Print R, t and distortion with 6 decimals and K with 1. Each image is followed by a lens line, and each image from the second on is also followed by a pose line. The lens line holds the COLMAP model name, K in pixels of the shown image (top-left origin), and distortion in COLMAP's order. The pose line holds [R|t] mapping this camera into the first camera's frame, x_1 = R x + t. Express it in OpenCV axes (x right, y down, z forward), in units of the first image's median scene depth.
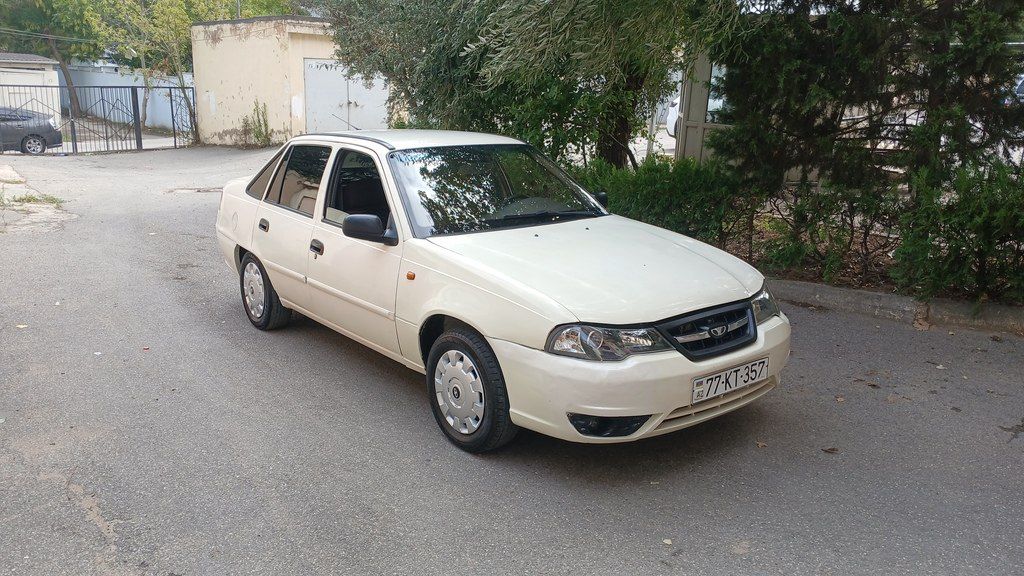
lens RADIAL K [[784.4, 0, 508.5], [0, 784.4, 289.7], [0, 0, 1]] dist [0.069245, -0.146605]
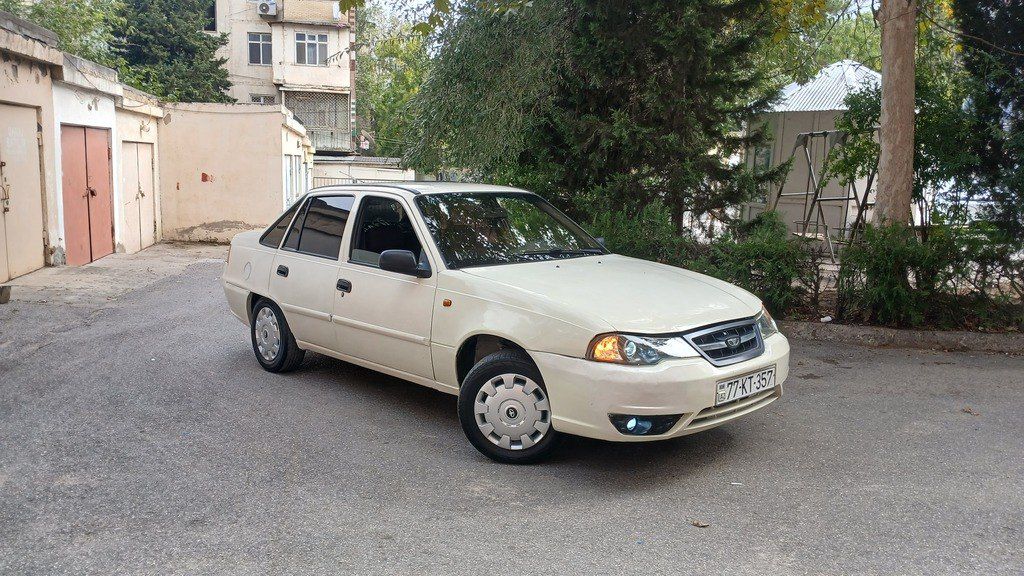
lens RADIAL K [[784.4, 0, 508.2], [0, 784.4, 293.2], [0, 0, 1]] dist [0.069245, -0.146605]
pose [[0.997031, -0.010966, 0.076213, -0.104244], [0.018376, 0.995094, -0.097213, 0.064599], [-0.074773, 0.098325, 0.992341, -0.075187]]
